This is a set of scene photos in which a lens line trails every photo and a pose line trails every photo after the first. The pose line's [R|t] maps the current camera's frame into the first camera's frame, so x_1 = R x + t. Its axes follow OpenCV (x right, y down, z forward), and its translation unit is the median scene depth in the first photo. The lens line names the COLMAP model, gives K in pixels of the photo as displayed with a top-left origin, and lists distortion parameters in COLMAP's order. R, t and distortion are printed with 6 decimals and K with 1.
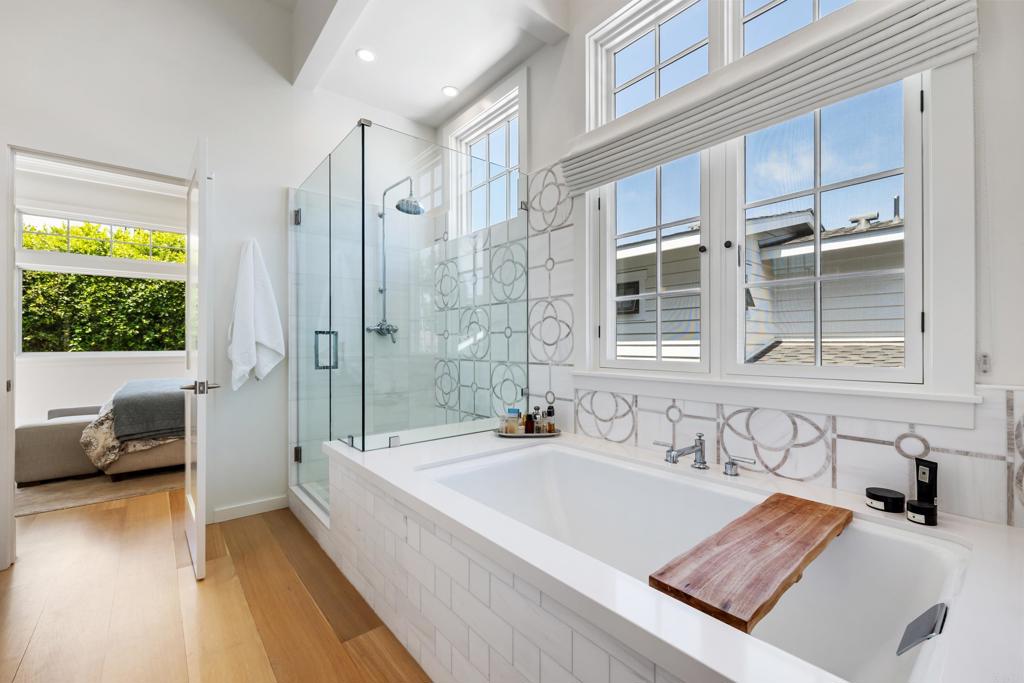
lens RADIAL K [[426.3, 0, 510.1], [0, 426.3, 342.7], [0, 0, 1]] dist [-0.000674, 0.000285]
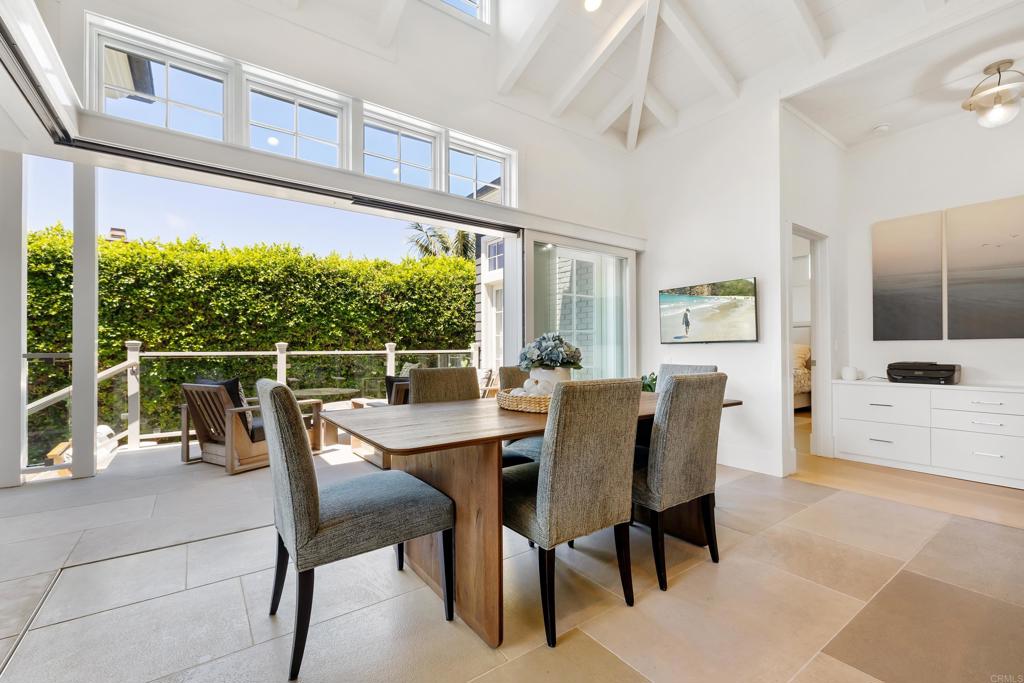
lens RADIAL K [[438.4, 0, 514.2], [0, 438.4, 346.3], [0, 0, 1]] dist [0.000008, 0.000312]
pose [[0.998076, -0.001480, -0.061984, -0.796536], [0.001230, 0.999991, -0.004071, 0.011554], [0.061990, 0.003987, 0.998069, -0.403279]]
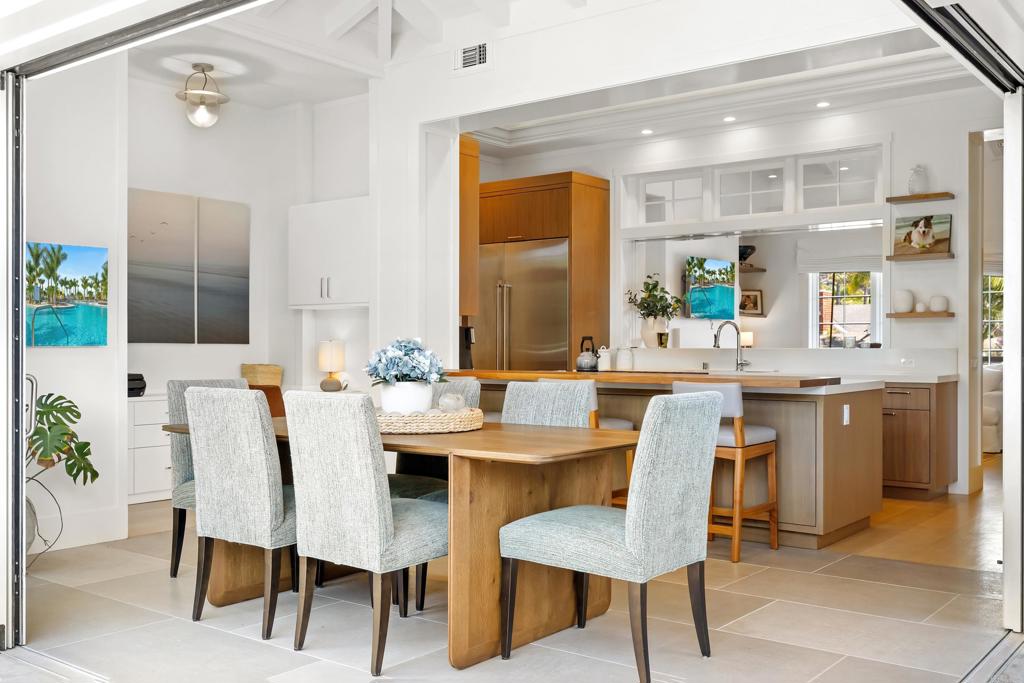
lens RADIAL K [[990.9, 0, 512.0], [0, 990.9, 341.5], [0, 0, 1]] dist [0.012167, 0.004166]
pose [[-0.215598, 0.007217, 0.976456, -1.312645], [-0.001591, 0.999969, -0.007742, 0.007200], [-0.976481, -0.003223, -0.215580, -0.052633]]
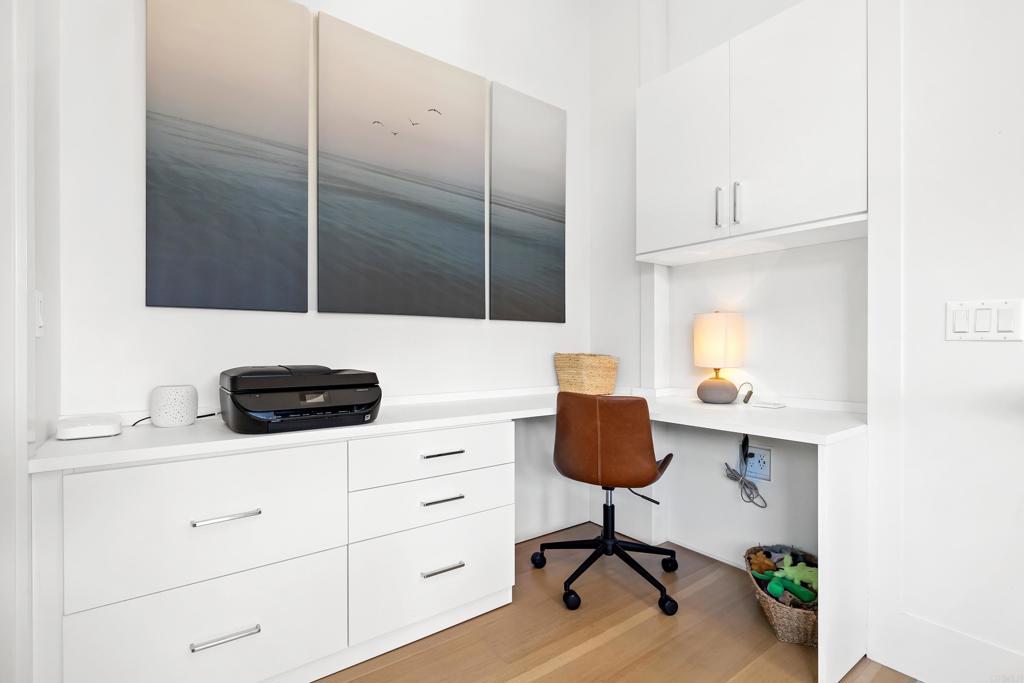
lens RADIAL K [[485.9, 0, 512.5], [0, 485.9, 344.7], [0, 0, 1]] dist [0.000089, -0.000040]
pose [[0.044601, 0.004143, 0.998996, -0.572618], [-0.003483, 0.999986, -0.003992, 0.018874], [-0.998999, -0.003302, 0.044615, 0.013151]]
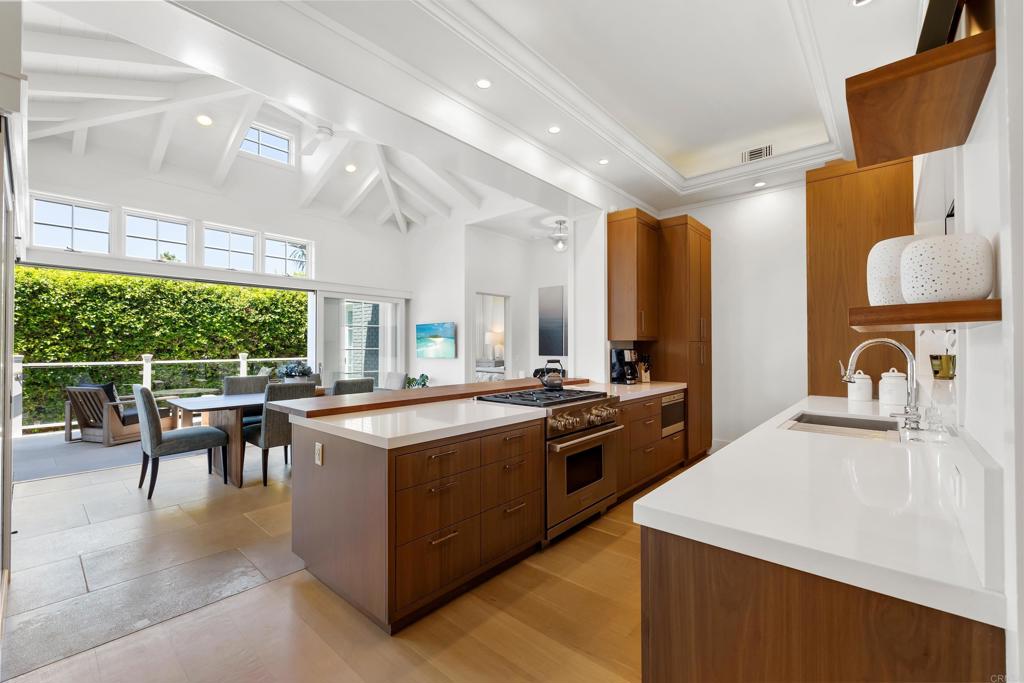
lens RADIAL K [[426.3, 0, 510.1], [0, 426.3, 342.7], [0, 0, 1]] dist [-0.000674, 0.000285]
pose [[0.988294, 0.004552, 0.152492, -0.588214], [-0.003485, 0.999968, -0.007265, -0.018996], [-0.152520, 0.006649, 0.988278, -0.738051]]
